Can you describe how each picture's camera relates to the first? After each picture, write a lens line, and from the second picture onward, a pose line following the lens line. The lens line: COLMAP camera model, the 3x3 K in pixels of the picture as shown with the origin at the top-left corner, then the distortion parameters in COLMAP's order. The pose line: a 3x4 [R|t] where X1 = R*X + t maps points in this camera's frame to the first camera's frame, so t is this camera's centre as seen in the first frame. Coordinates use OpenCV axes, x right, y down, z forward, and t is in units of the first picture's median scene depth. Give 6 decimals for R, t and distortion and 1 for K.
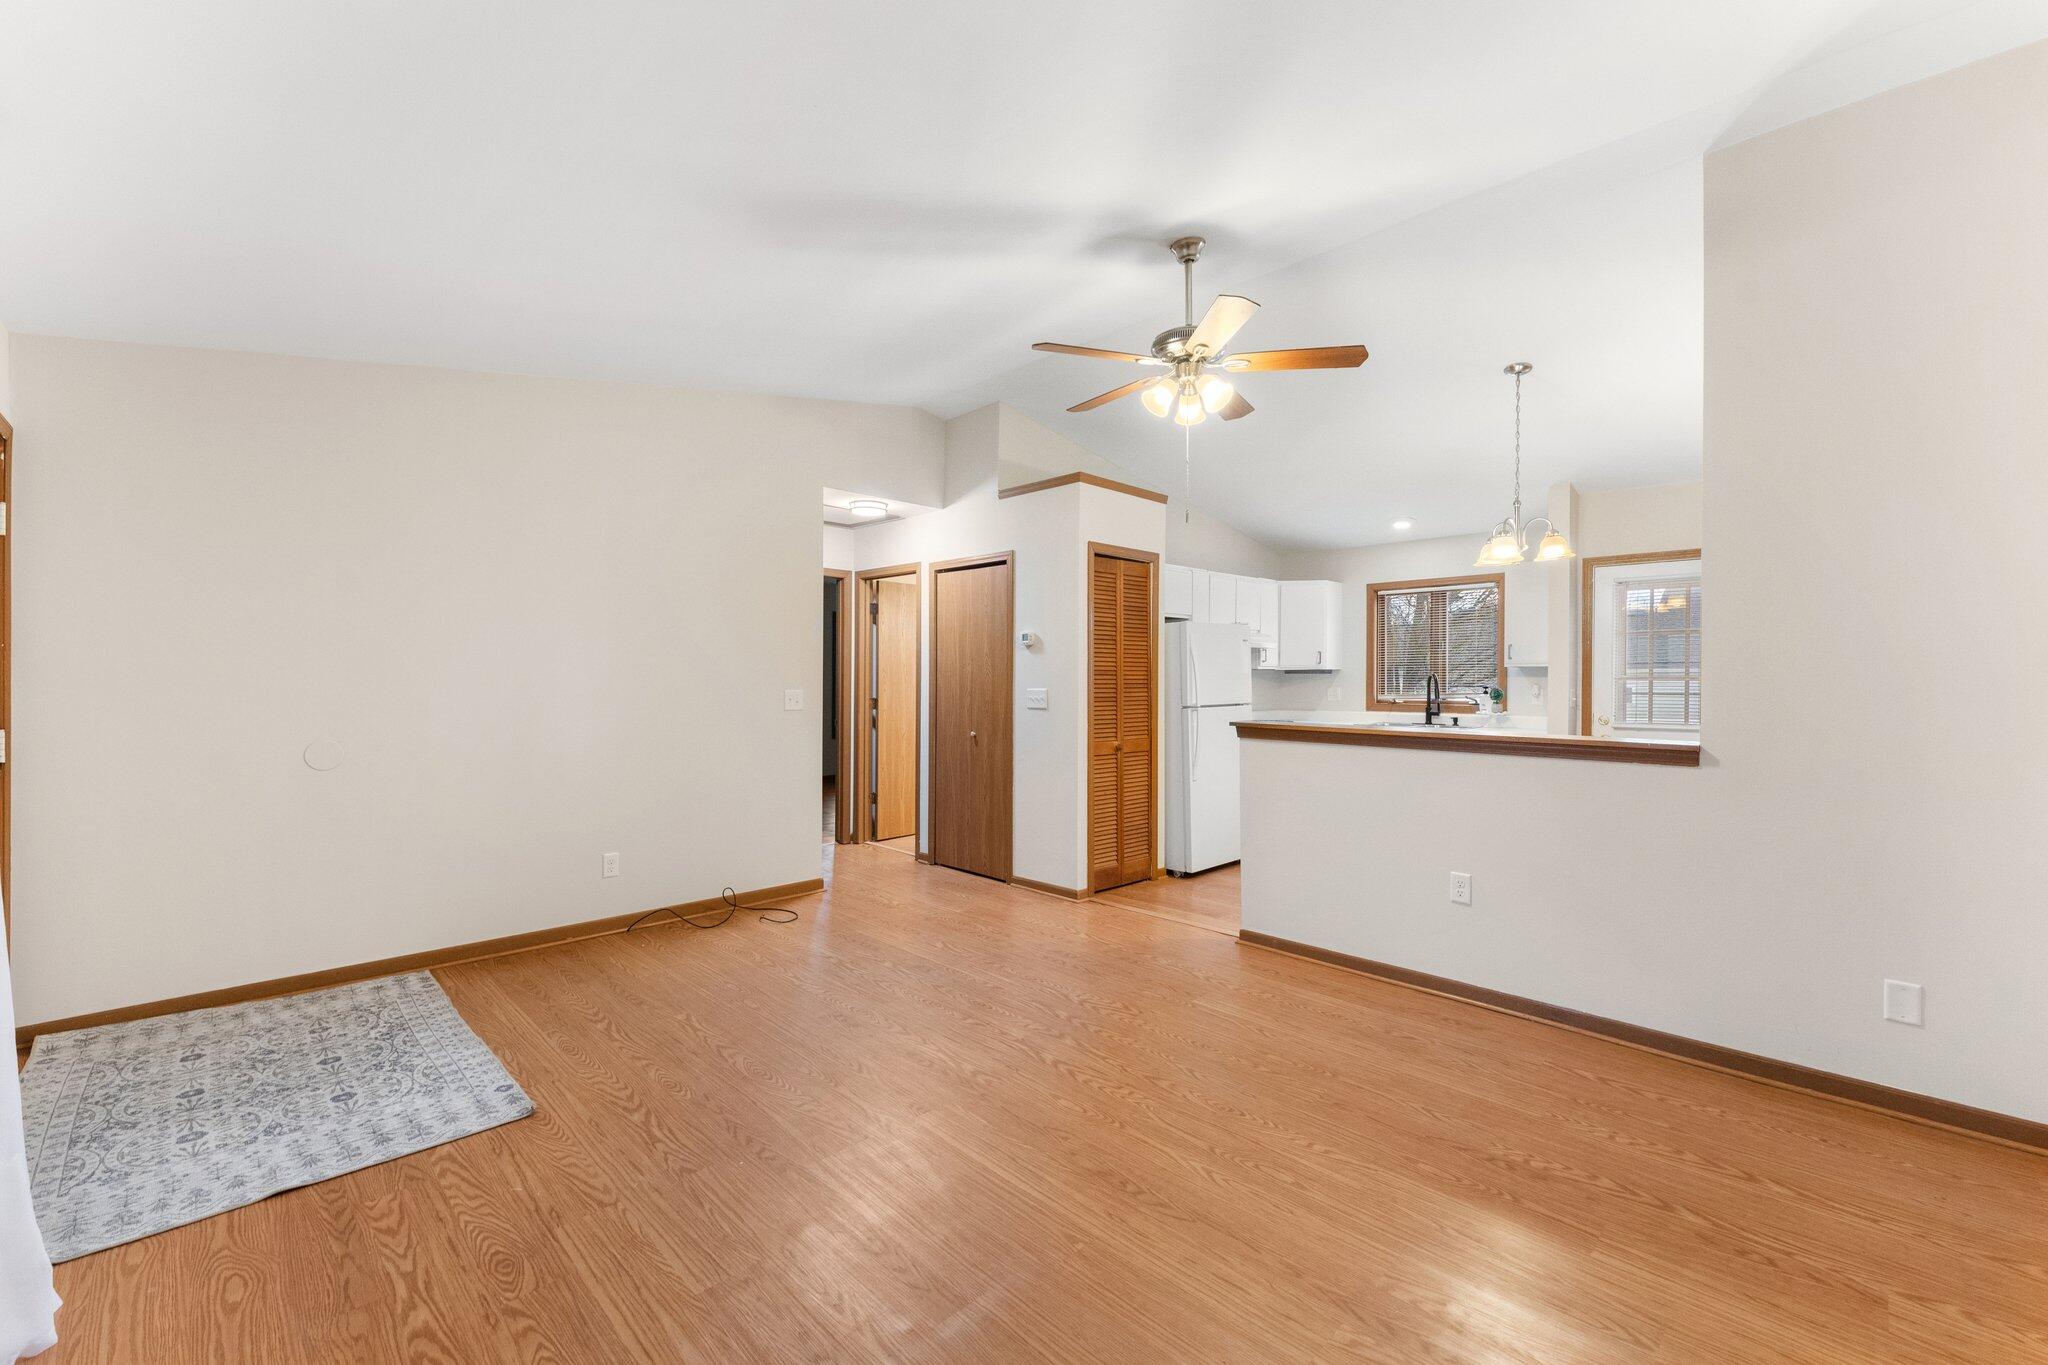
lens RADIAL K [[819.5, 0, 1020.6], [0, 819.5, 691.2], [0, 0, 1]] dist [-0.000767, -0.000047]
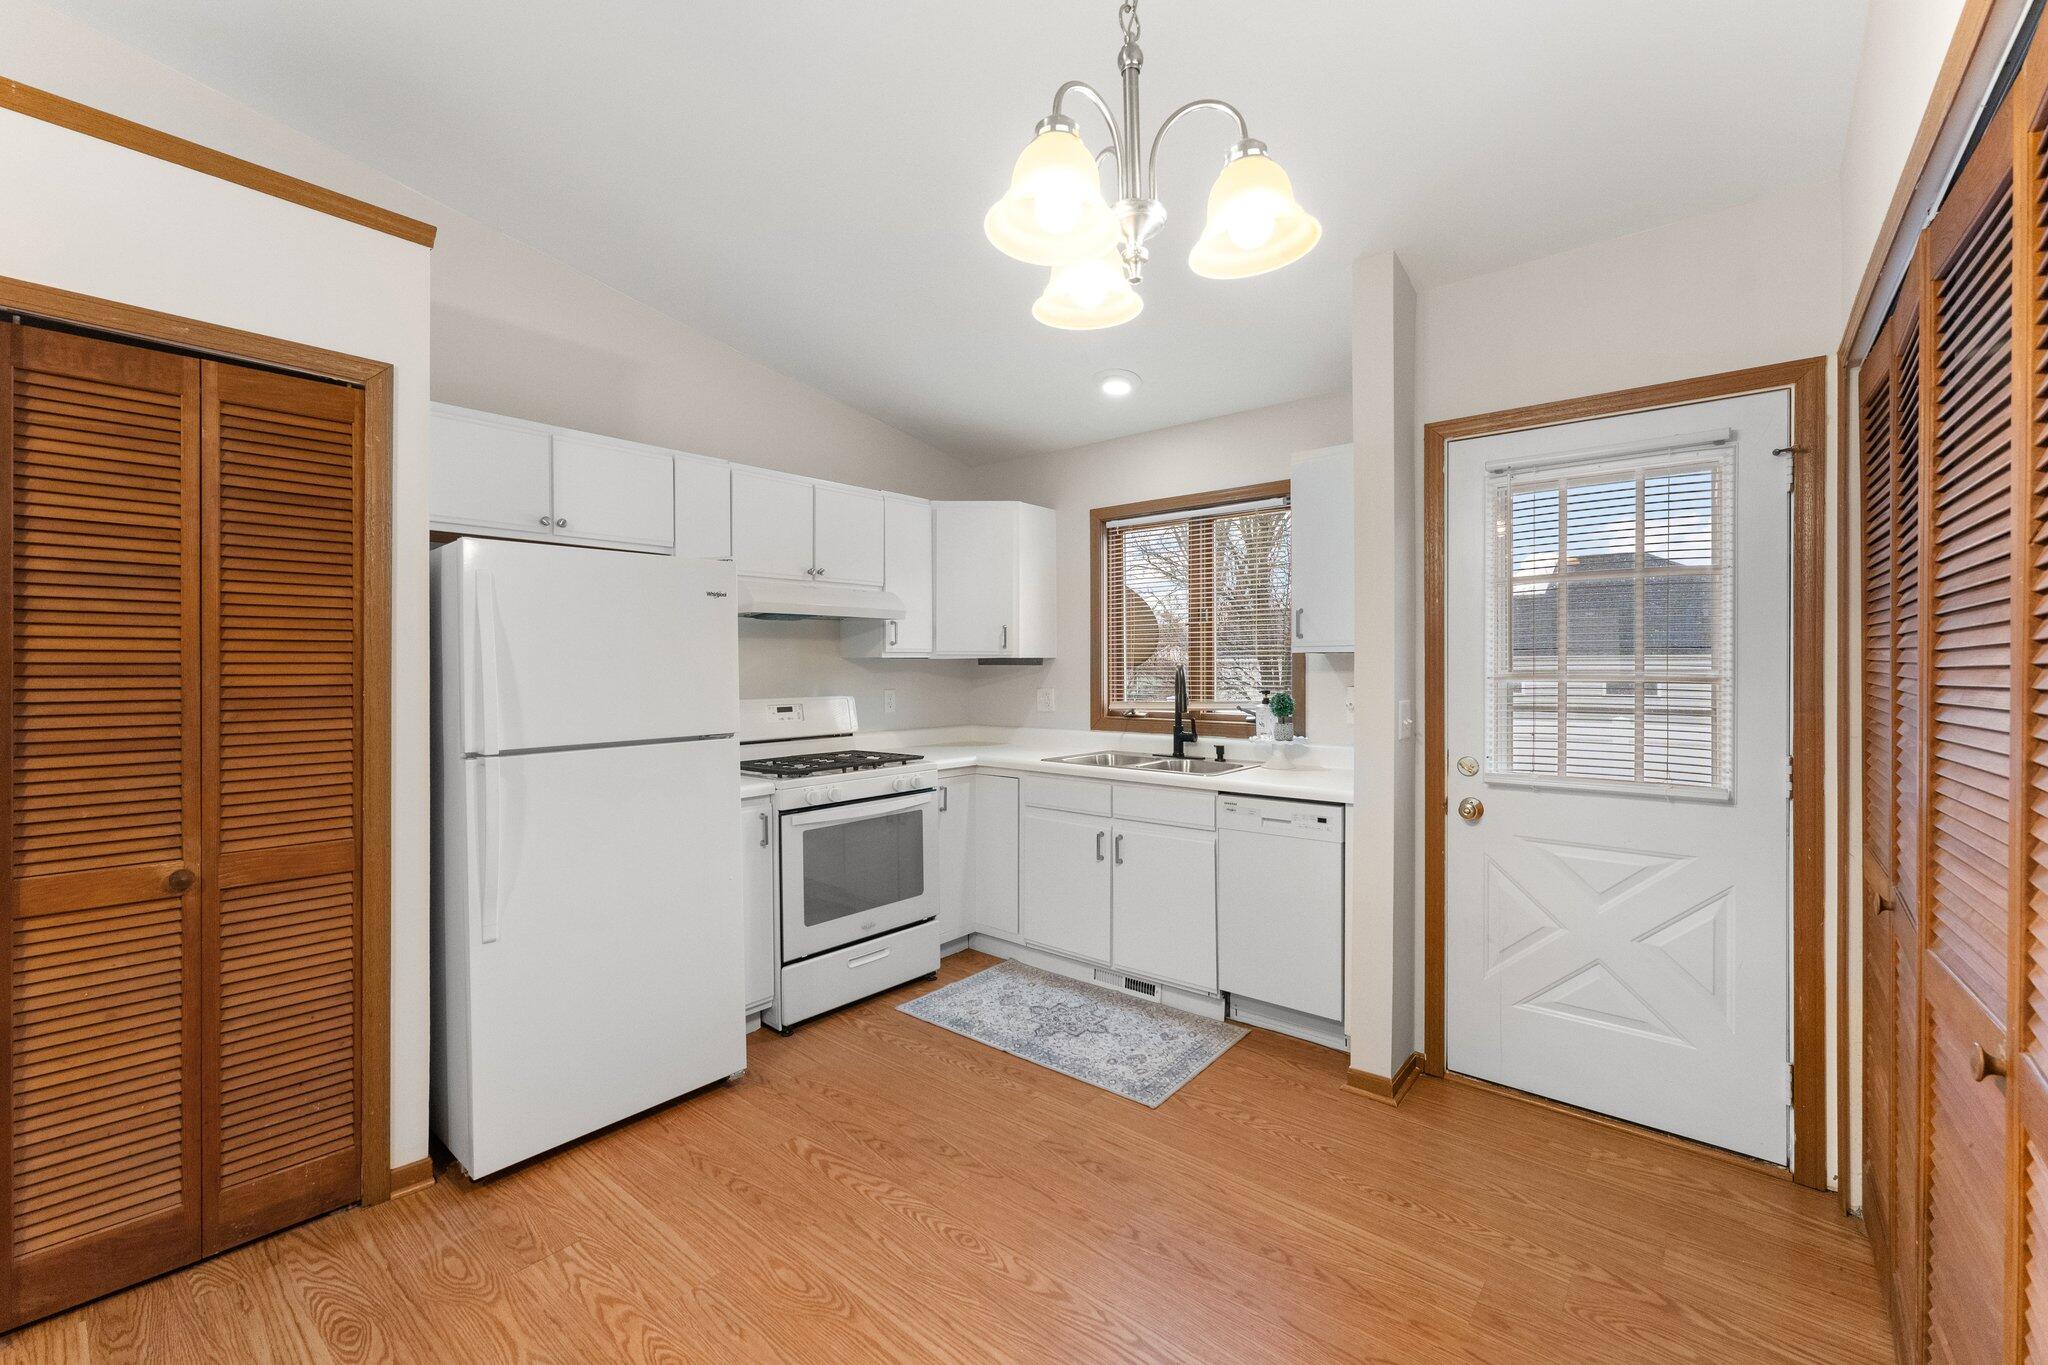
lens RADIAL K [[840.5, 0, 1026.5], [0, 840.5, 671.7], [0, 0, 1]] dist [-0.000010, 0.000069]
pose [[0.995546, -0.005998, 0.094082, 0.358489], [0.006772, 0.999946, -0.007910, -0.013429], [-0.094030, 0.008511, 0.995533, 0.469831]]
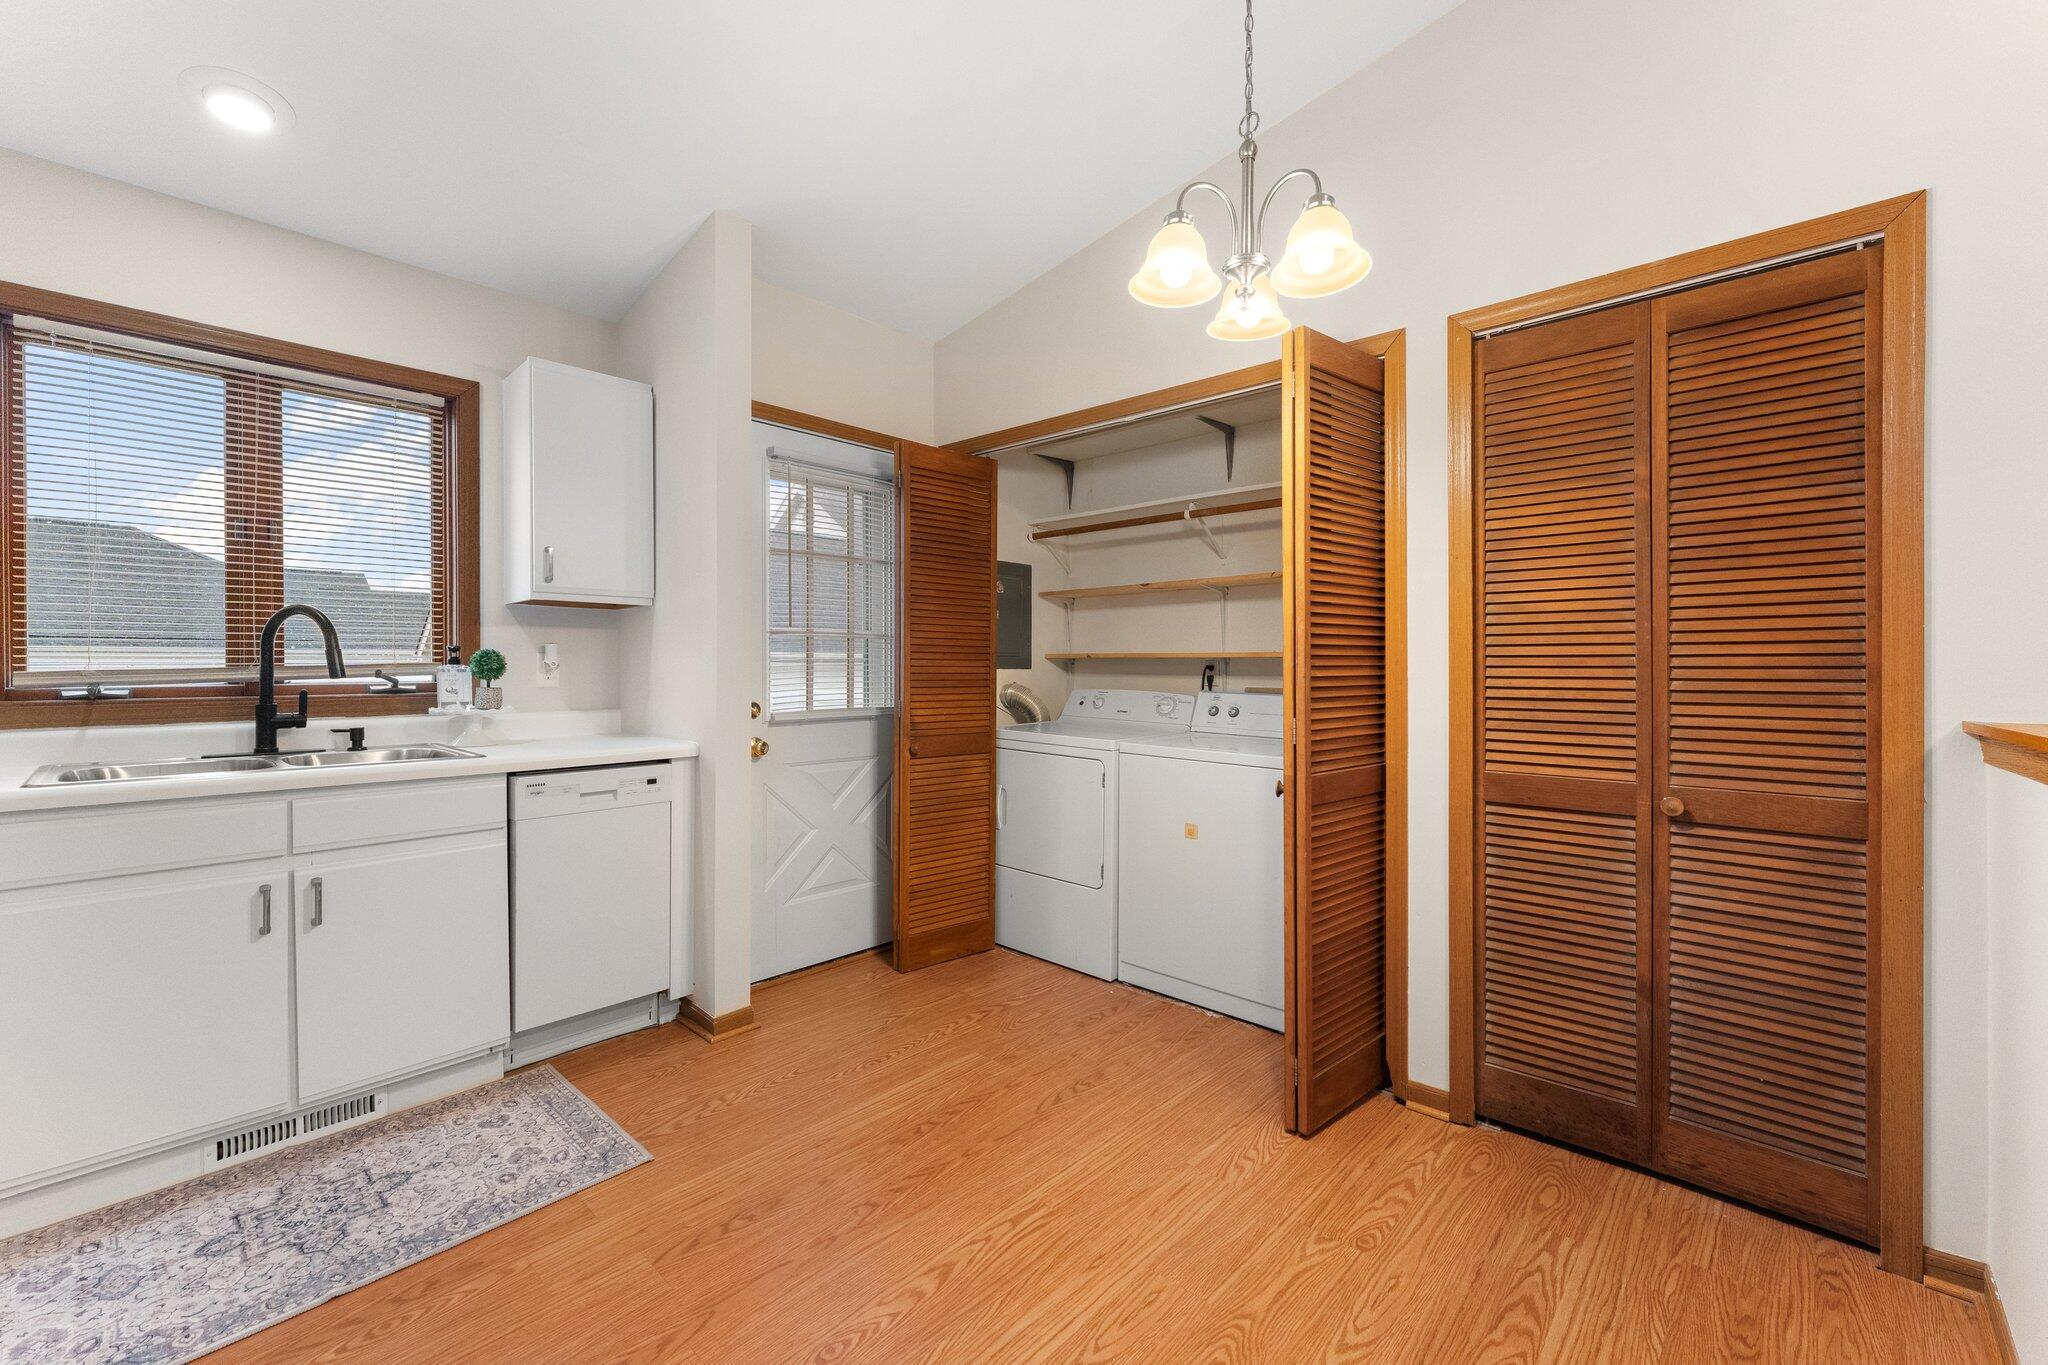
lens RADIAL K [[825.9, 0, 1026.8], [0, 825.9, 674.1], [0, 0, 1]] dist [0.000093, -0.000171]
pose [[-0.033444, -0.018756, 0.999265, 0.150989], [0.013777, 0.999720, 0.019226, 0.004657], [-0.999346, 0.014410, -0.033176, 0.722406]]
